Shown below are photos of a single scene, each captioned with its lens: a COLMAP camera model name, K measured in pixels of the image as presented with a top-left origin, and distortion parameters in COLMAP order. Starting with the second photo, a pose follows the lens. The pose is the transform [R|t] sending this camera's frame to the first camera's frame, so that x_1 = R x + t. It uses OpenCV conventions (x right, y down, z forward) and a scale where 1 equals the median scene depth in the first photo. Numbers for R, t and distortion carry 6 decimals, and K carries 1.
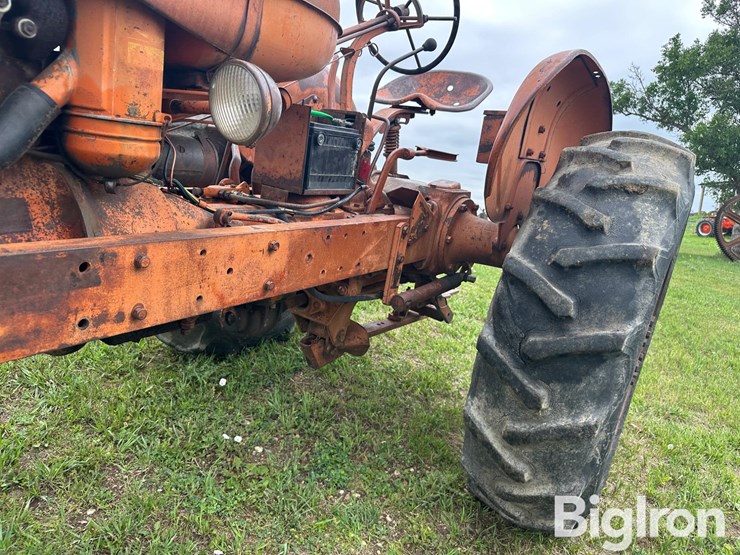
lens RADIAL K [[526.6, 0, 372.2], [0, 526.6, 279.1], [0, 0, 1]] dist [0.074653, -0.108094]
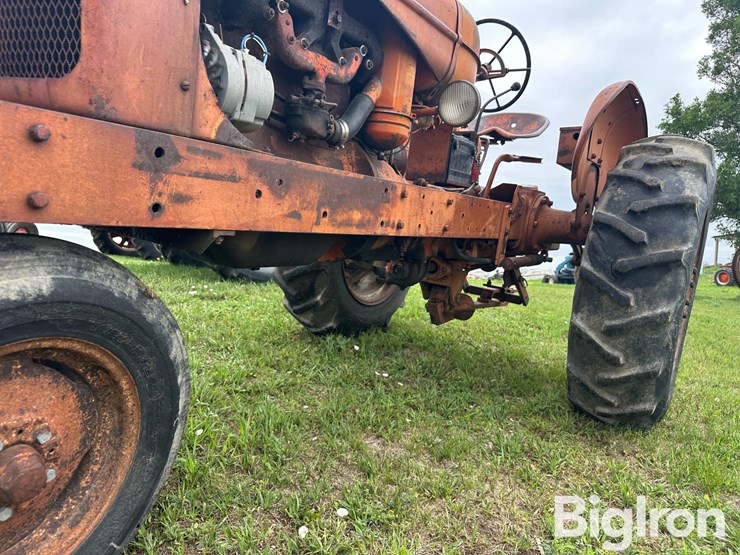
lens RADIAL K [[526.6, 0, 372.2], [0, 526.6, 279.1], [0, 0, 1]] dist [0.074653, -0.108094]
pose [[0.999111, -0.034178, -0.024672, -0.347806], [0.030851, 0.991738, -0.124513, 0.318220], [0.028724, 0.123641, 0.991911, -0.486645]]
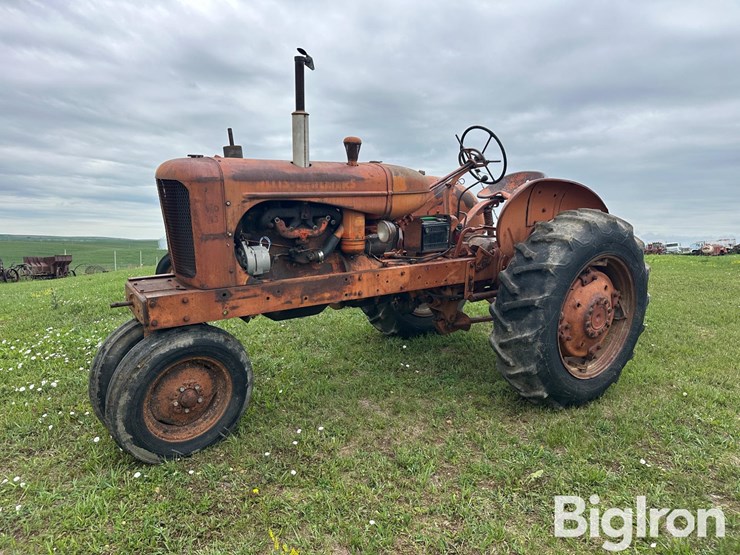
lens RADIAL K [[526.6, 0, 372.2], [0, 526.6, 279.1], [0, 0, 1]] dist [0.074653, -0.108094]
pose [[0.911771, -0.059920, -0.406304, 0.722359], [0.023584, 0.995306, -0.093859, 0.207185], [0.410021, 0.075996, 0.908904, -1.464201]]
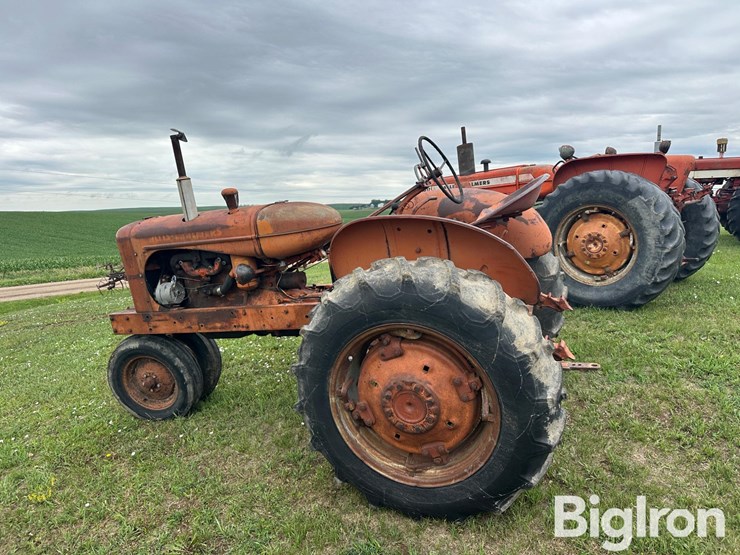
lens RADIAL K [[529.8, 0, 370.0], [0, 529.8, 277.5], [0, 0, 1]] dist [0.070618, -0.083243]
pose [[0.175692, 0.027882, -0.984050, 2.455788], [-0.077459, 0.996891, 0.014416, -0.290249], [0.981393, 0.073691, 0.177306, 0.824894]]
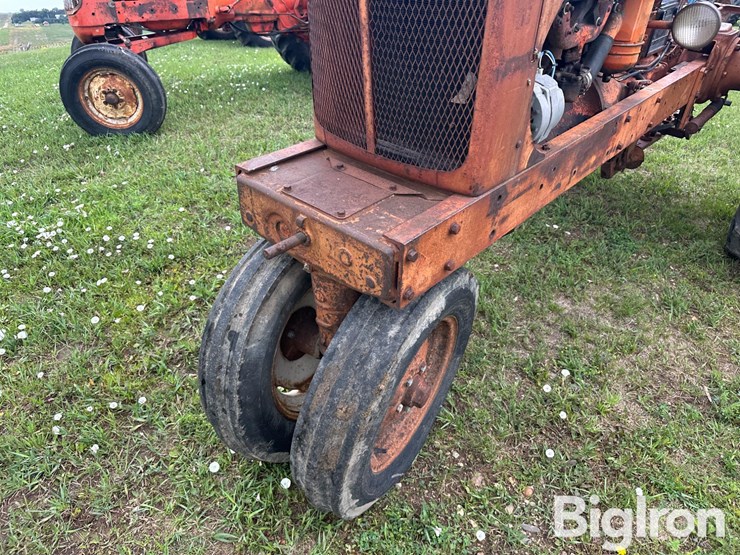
lens RADIAL K [[514.7, 0, 379.3], [0, 514.7, 280.2], [0, 0, 1]] dist [0.084554, -0.091982]
pose [[0.981947, -0.023061, -0.187744, -0.674589], [0.083659, 0.943135, 0.321711, -0.118476], [0.169648, -0.331609, 0.928038, -0.776530]]
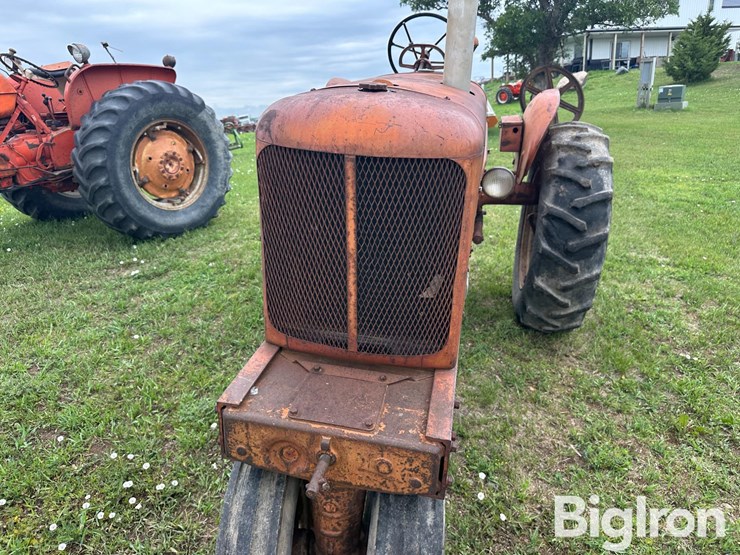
lens RADIAL K [[523.0, 0, 373.9], [0, 523.0, 274.6], [0, 0, 1]] dist [0.053460, -0.042160]
pose [[0.924533, -0.255280, 0.282969, -1.053885], [0.199416, 0.956790, 0.211626, -0.371528], [-0.324766, -0.139226, 0.935491, -0.760759]]
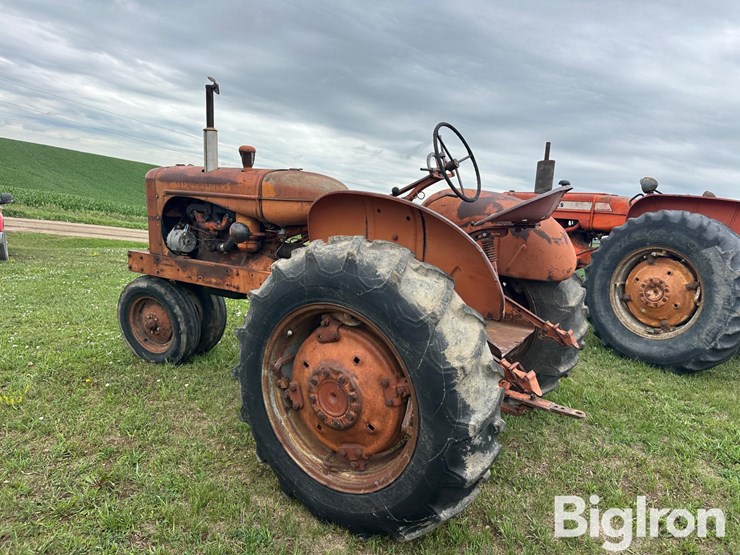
lens RADIAL K [[529.8, 0, 370.0], [0, 529.8, 277.5], [0, 0, 1]] dist [0.070618, -0.083243]
pose [[-0.006116, 0.033349, -0.999425, 2.344843], [-0.286116, 0.957602, 0.033705, -0.281939], [0.958175, 0.286158, 0.003685, 1.319903]]
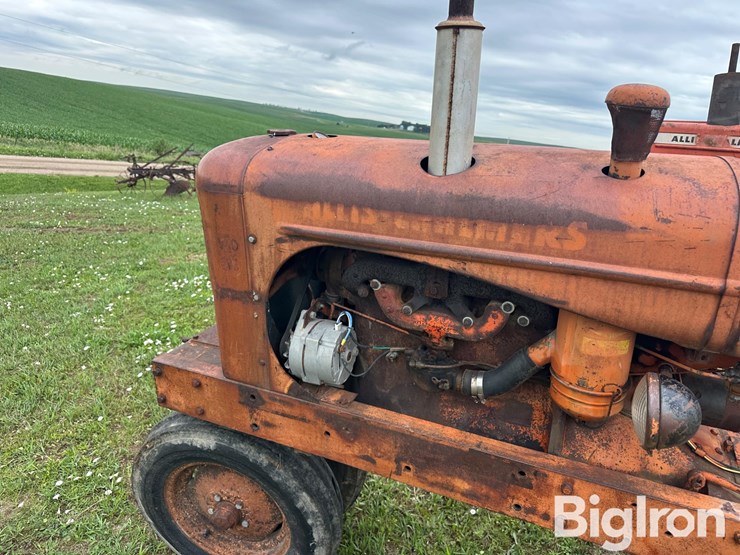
lens RADIAL K [[526.6, 0, 372.2], [0, 526.6, 279.1], [0, 0, 1]] dist [0.074653, -0.108094]
pose [[0.146690, 0.201523, -0.968437, 0.431231], [-0.238939, 0.957255, 0.163004, -0.416419], [0.959891, 0.207487, 0.188572, 0.145380]]
